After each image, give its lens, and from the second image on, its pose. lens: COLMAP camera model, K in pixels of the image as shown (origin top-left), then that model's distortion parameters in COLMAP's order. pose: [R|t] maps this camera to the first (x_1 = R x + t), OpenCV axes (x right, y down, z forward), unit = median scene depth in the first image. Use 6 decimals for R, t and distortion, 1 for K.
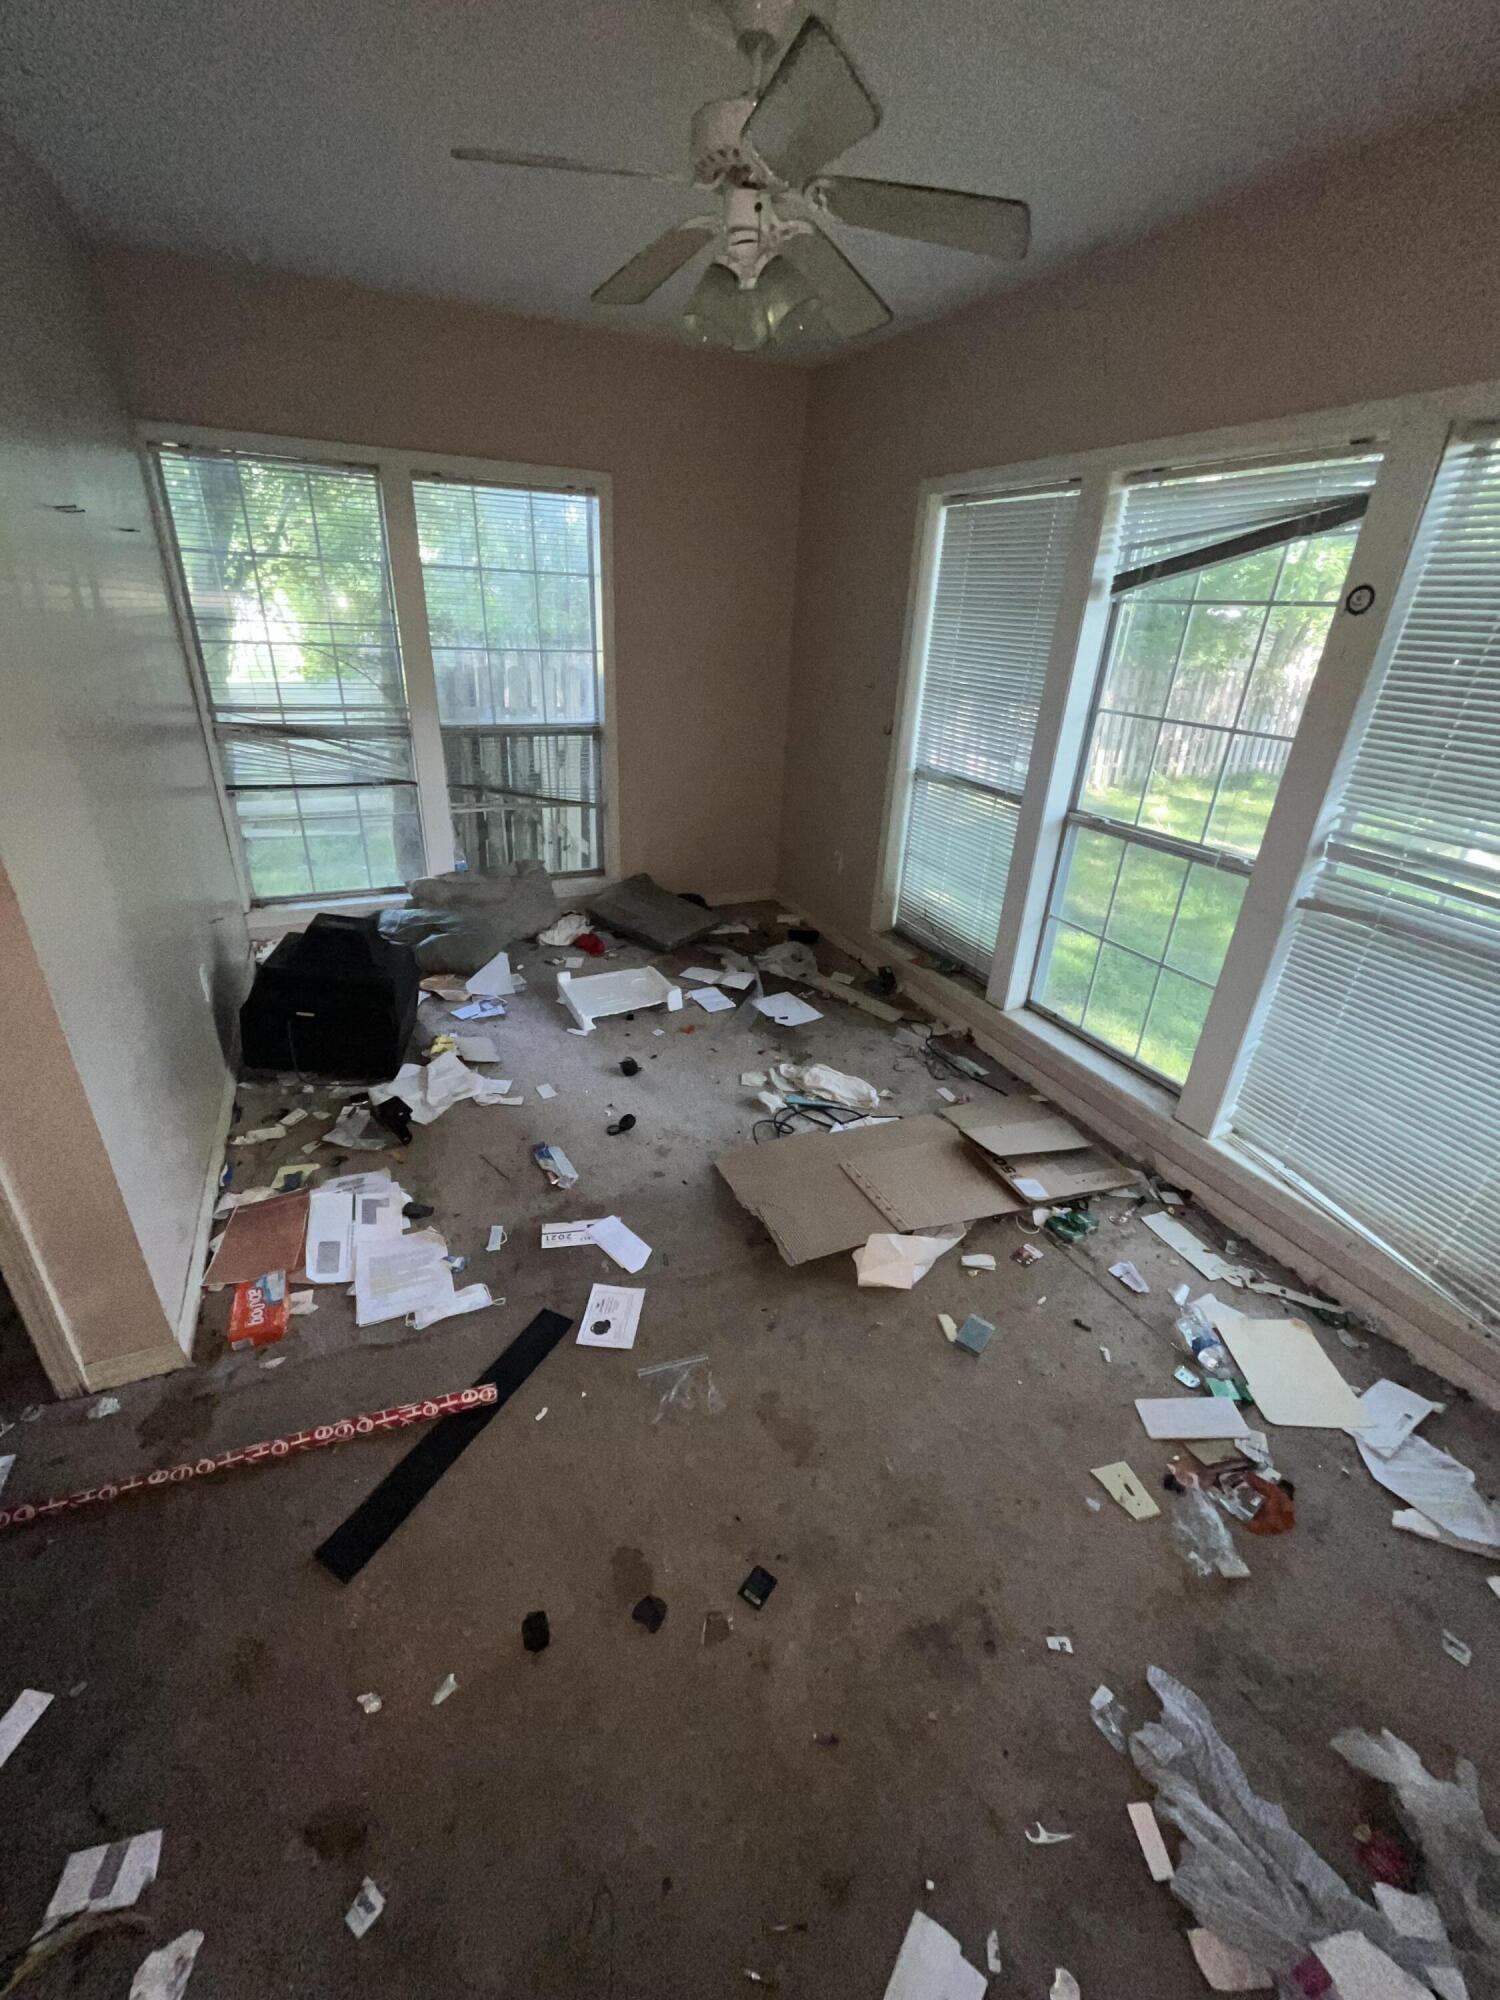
lens RADIAL K [[812.8, 0, 752.2], [0, 812.8, 994.6], [0, 0, 1]] dist [-0.001345, -0.000023]
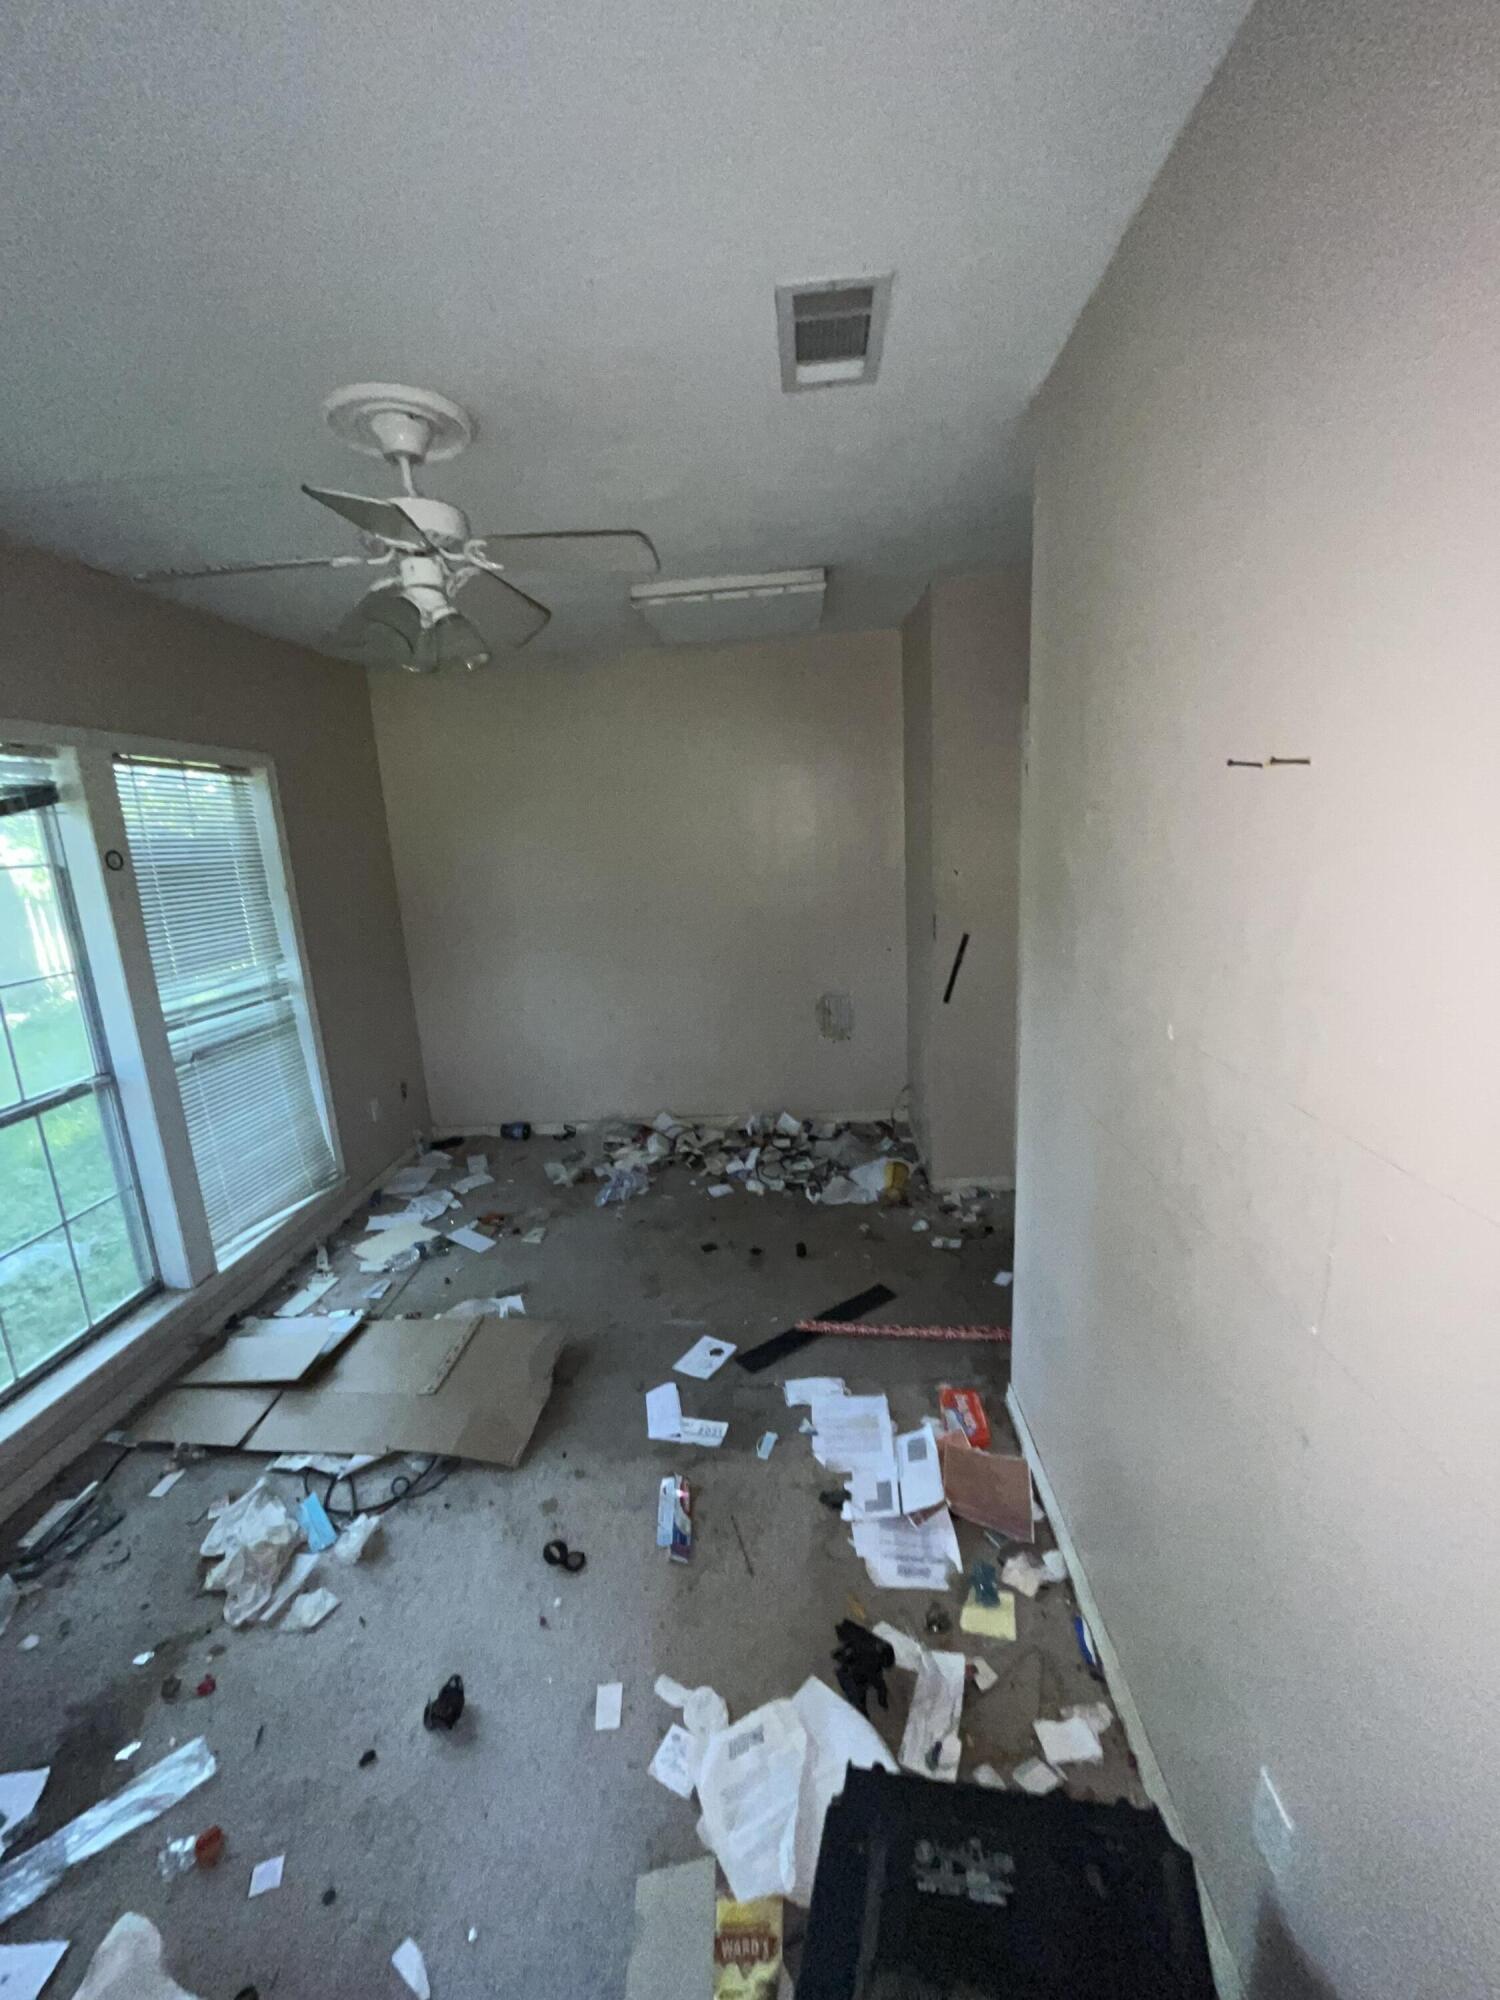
lens RADIAL K [[812.8, 0, 749.4], [0, 812.8, 1004.2], [0, 0, 1]] dist [-0.001345, -0.000023]
pose [[-0.878523, -0.108077, 0.465313, -0.729533], [0.209914, 0.787645, 0.579268, -0.748592], [-0.429107, 0.606576, -0.669278, 1.393207]]
